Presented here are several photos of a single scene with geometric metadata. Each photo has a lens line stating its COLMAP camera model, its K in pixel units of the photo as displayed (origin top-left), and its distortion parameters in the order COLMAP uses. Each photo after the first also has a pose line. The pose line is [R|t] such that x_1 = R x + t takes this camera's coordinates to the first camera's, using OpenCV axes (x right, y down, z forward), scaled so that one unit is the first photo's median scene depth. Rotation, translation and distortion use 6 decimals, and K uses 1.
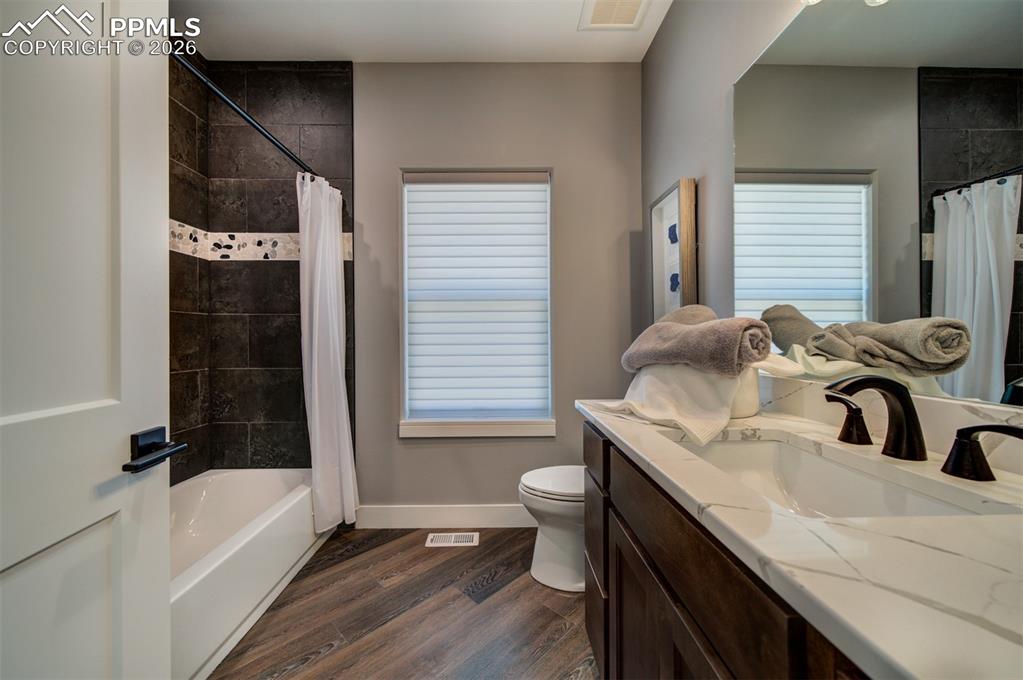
lens RADIAL K [[372.7, 0, 496.6], [0, 372.7, 344.0], [0, 0, 1]] dist [-0.006720, -0.000020]
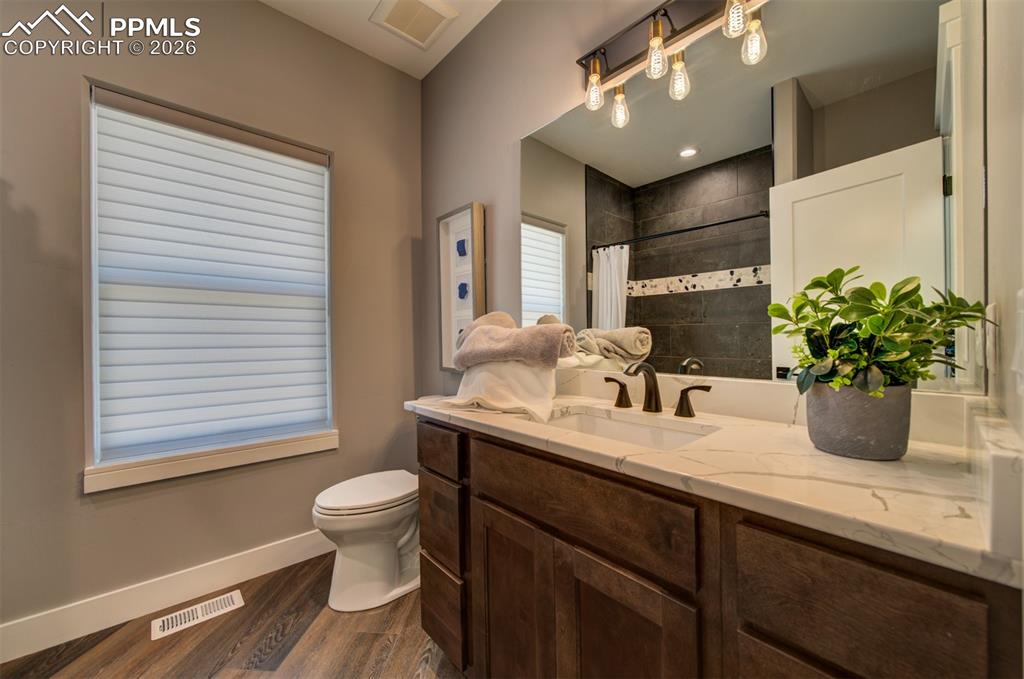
lens RADIAL K [[373.0, 0, 510.3], [0, 373.0, 341.6], [0, 0, 1]] dist [-0.006720, -0.000020]
pose [[0.761347, -0.000048, 0.648345, -0.147286], [0.008472, 0.999915, -0.009874, 0.002027], [-0.648290, 0.013010, 0.761283, 0.045782]]
